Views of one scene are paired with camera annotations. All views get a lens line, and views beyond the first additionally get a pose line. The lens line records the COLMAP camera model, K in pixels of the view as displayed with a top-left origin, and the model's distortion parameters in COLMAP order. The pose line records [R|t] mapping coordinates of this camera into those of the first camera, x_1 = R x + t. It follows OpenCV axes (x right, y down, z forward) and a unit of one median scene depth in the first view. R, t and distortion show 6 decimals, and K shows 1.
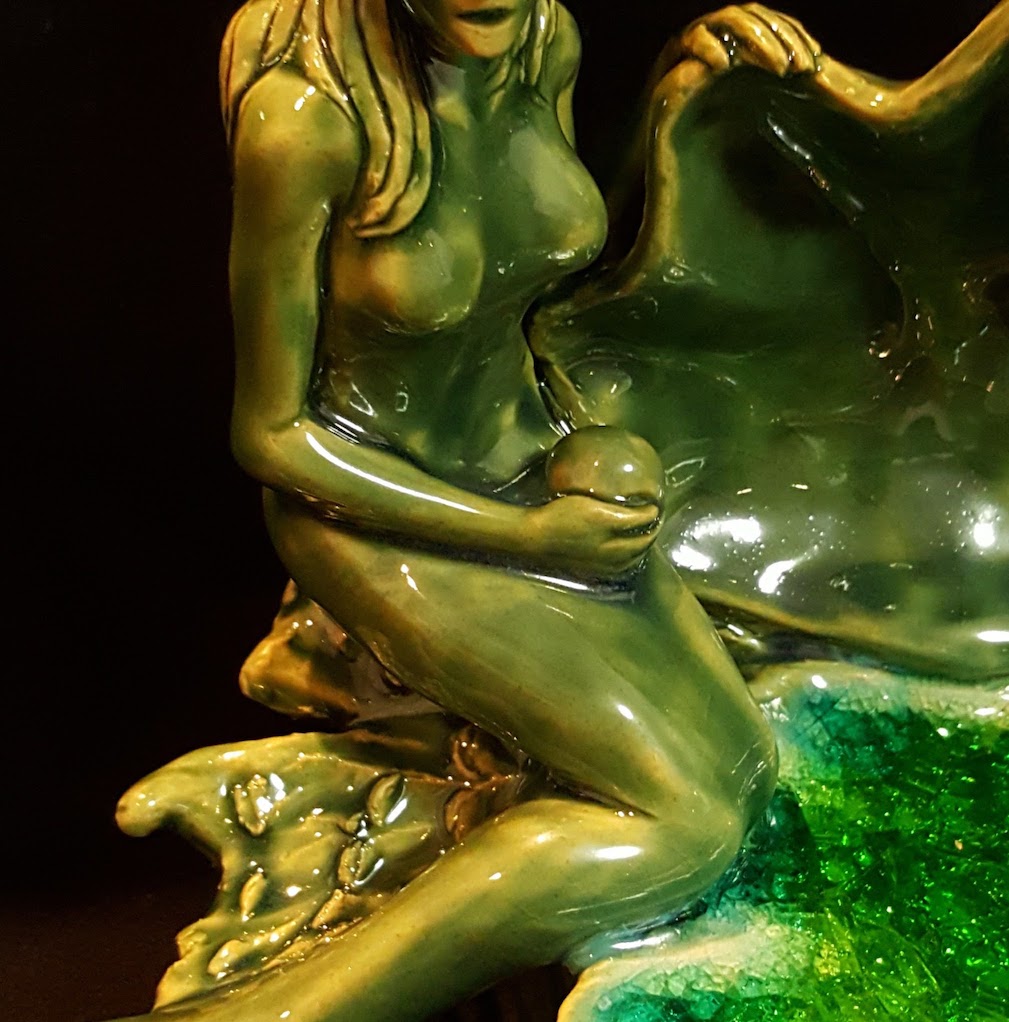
lens RADIAL K [[1920.5, 0, 556.8], [0, 1920.5, 514.3], [0, 0, 1]] dist [0.074159, 0.000000]
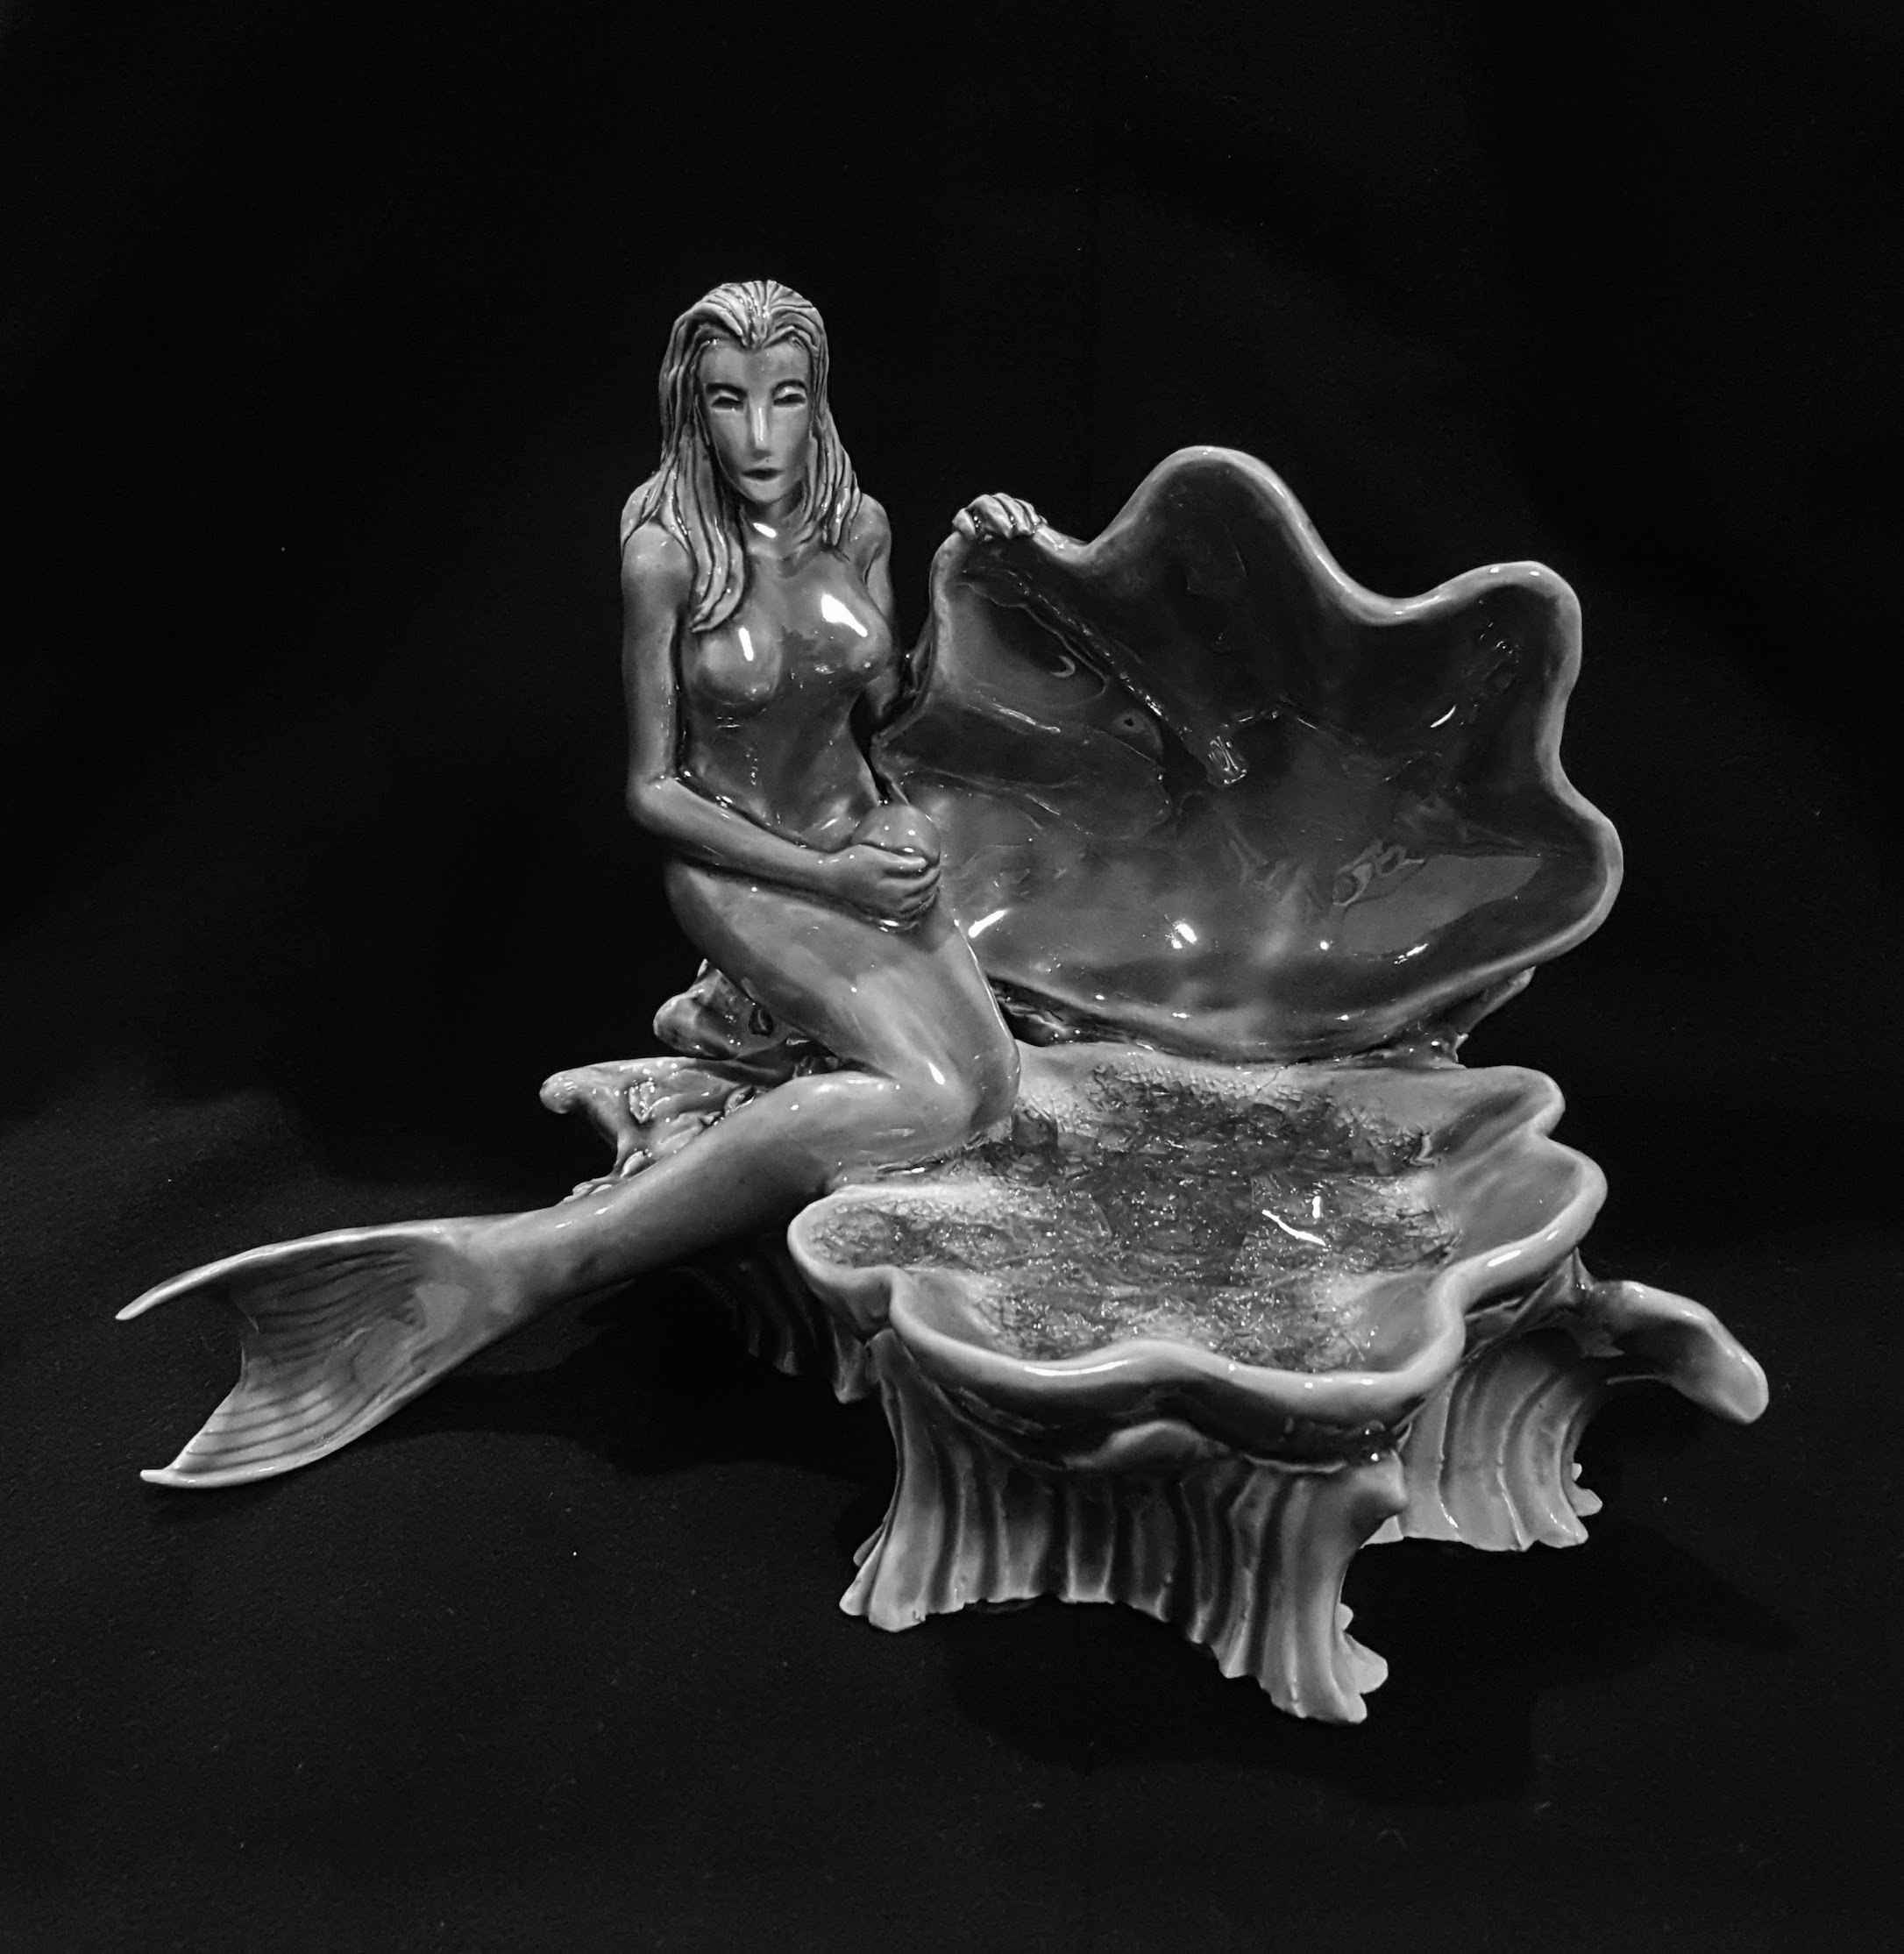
lens RADIAL K [[2429.1, 0, 857.0], [0, 2429.1, 998.4], [0, 0, 1]] dist [0.030322, 0.000000]
pose [[0.957687, 0.034020, -0.285793, 0.498037], [-0.091618, 0.977370, -0.190667, 0.421758], [0.272839, 0.208783, 0.939132, -0.583827]]
